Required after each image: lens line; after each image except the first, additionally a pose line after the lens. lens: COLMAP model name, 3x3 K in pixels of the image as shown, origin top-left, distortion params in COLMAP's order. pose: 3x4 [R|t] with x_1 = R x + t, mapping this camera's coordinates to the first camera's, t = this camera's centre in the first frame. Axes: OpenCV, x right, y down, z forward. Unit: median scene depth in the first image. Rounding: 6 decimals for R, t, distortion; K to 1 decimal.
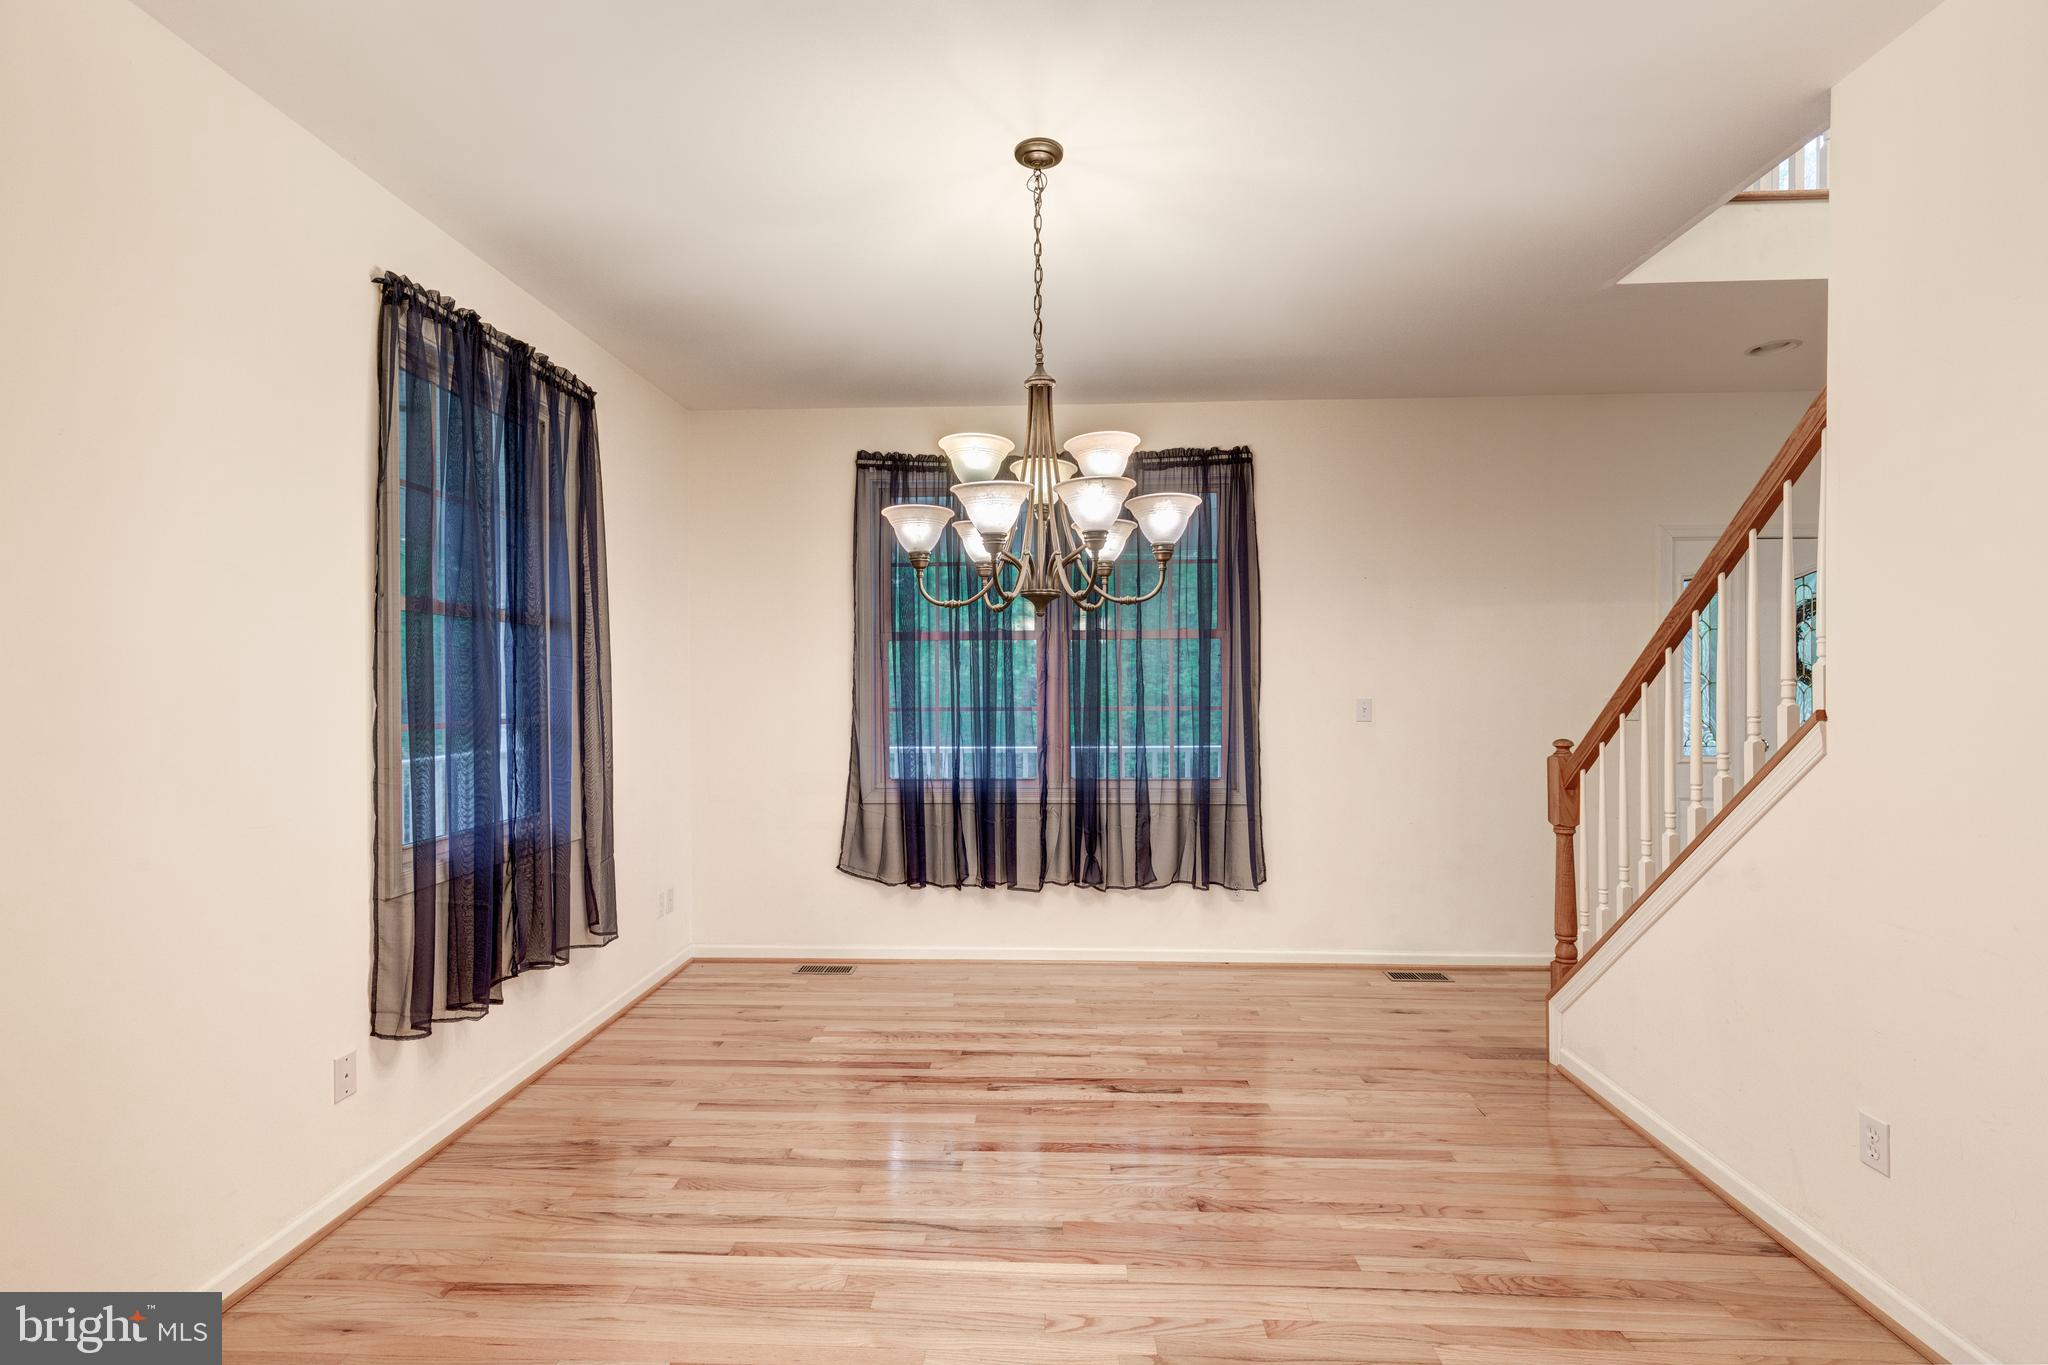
lens RADIAL K [[906.1, 0, 1022.3], [0, 906.1, 689.4], [0, 0, 1]] dist [0.009995, -0.000409]
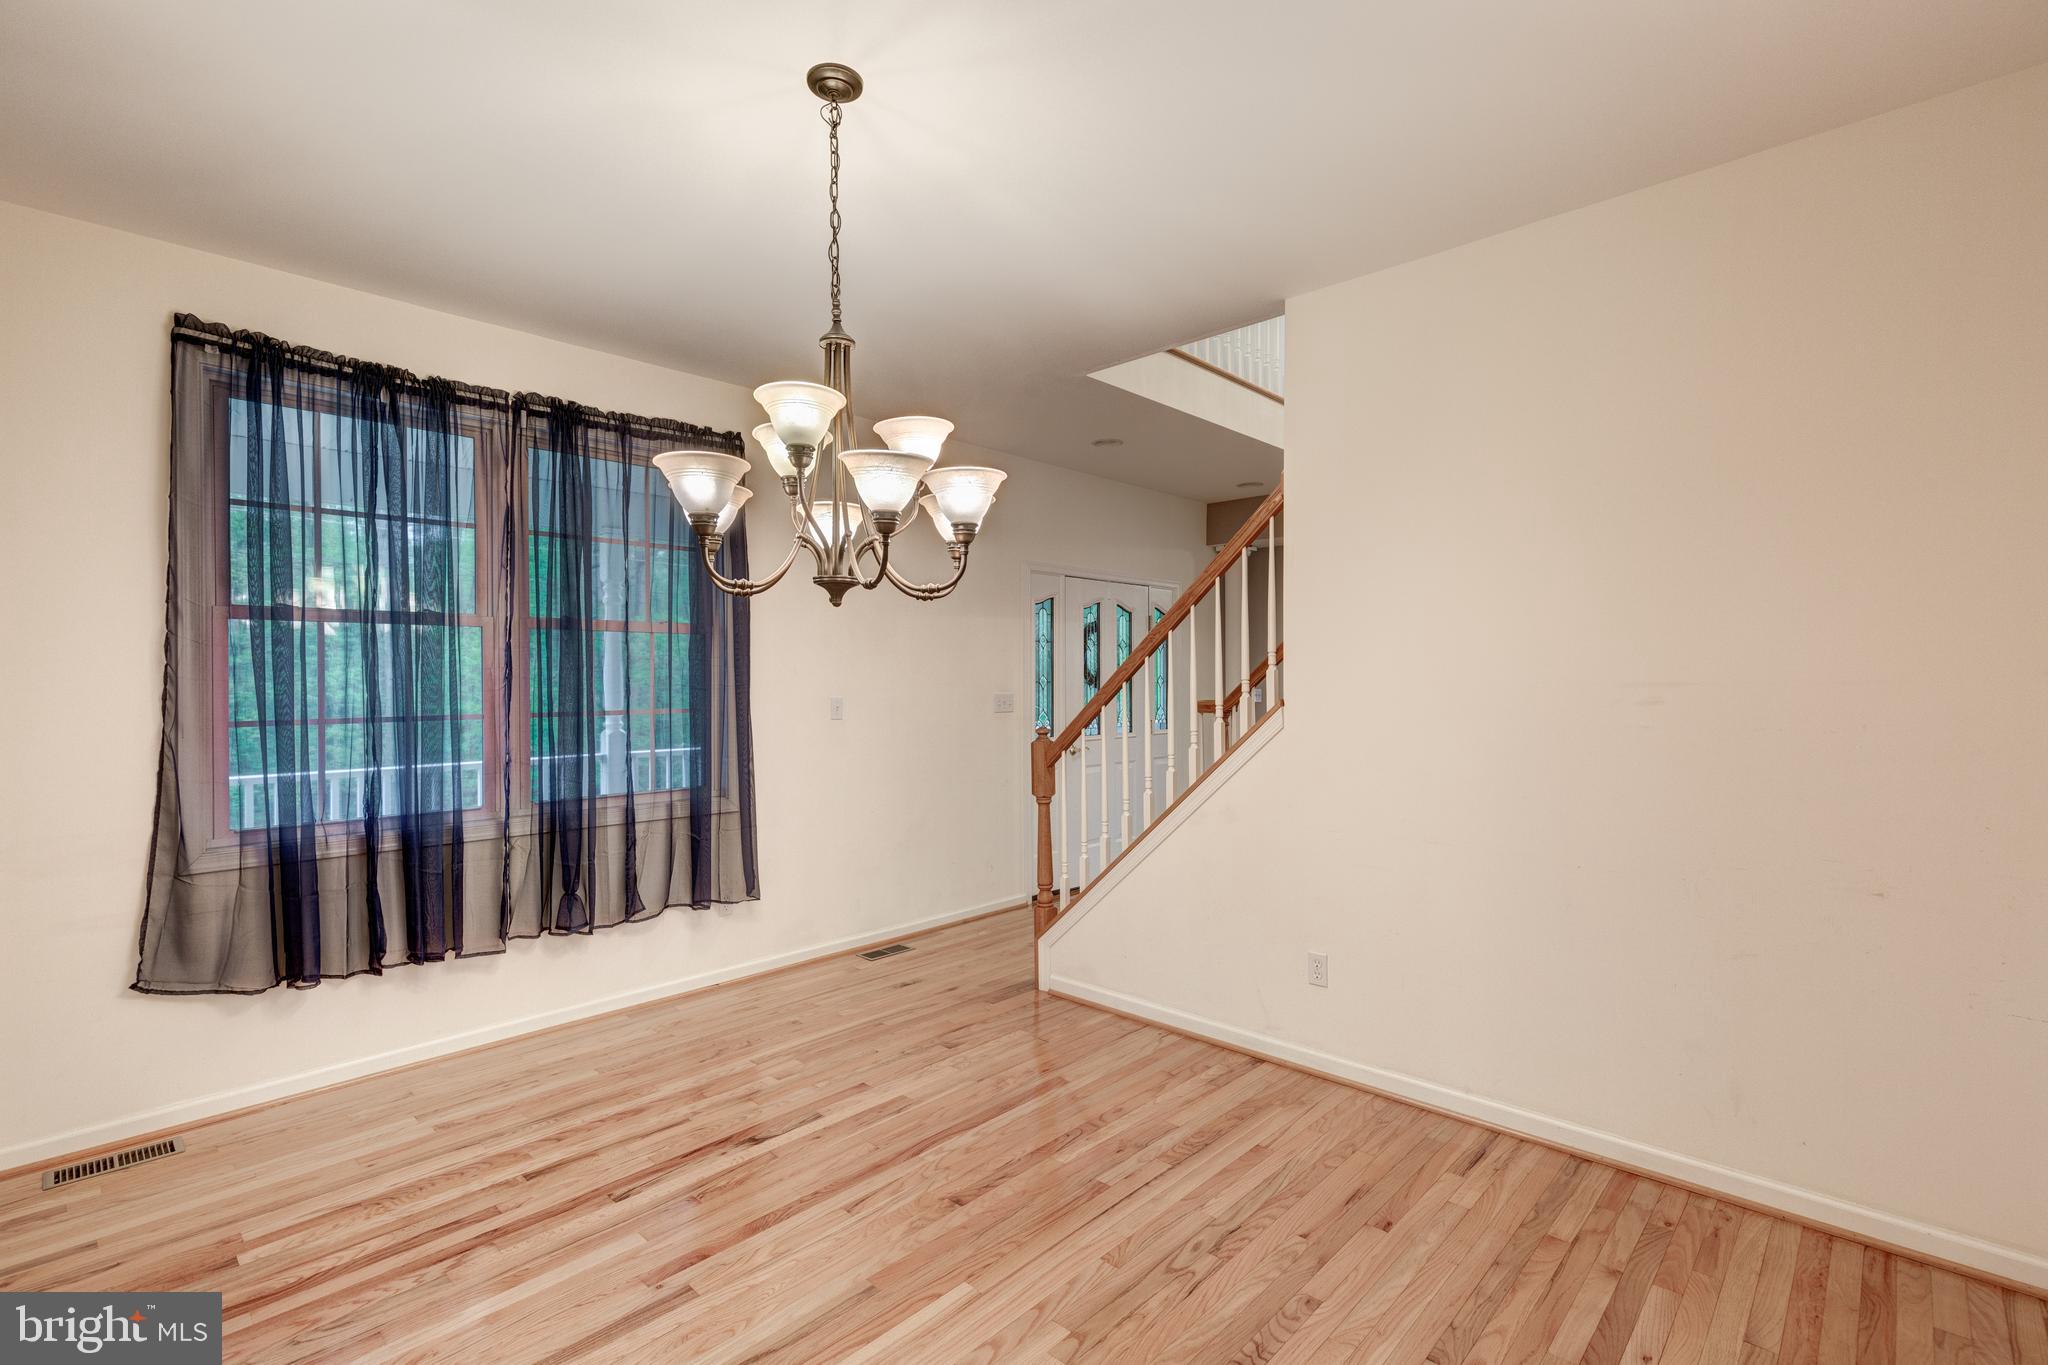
lens RADIAL K [[926.4, 0, 1010.8], [0, 926.4, 683.5], [0, 0, 1]] dist [0.011291, -0.000490]
pose [[0.664488, -0.002858, 0.747293, -0.351583], [0.007846, 0.999964, -0.003152, -0.000832], [-0.747258, 0.007958, 0.664487, 0.177190]]
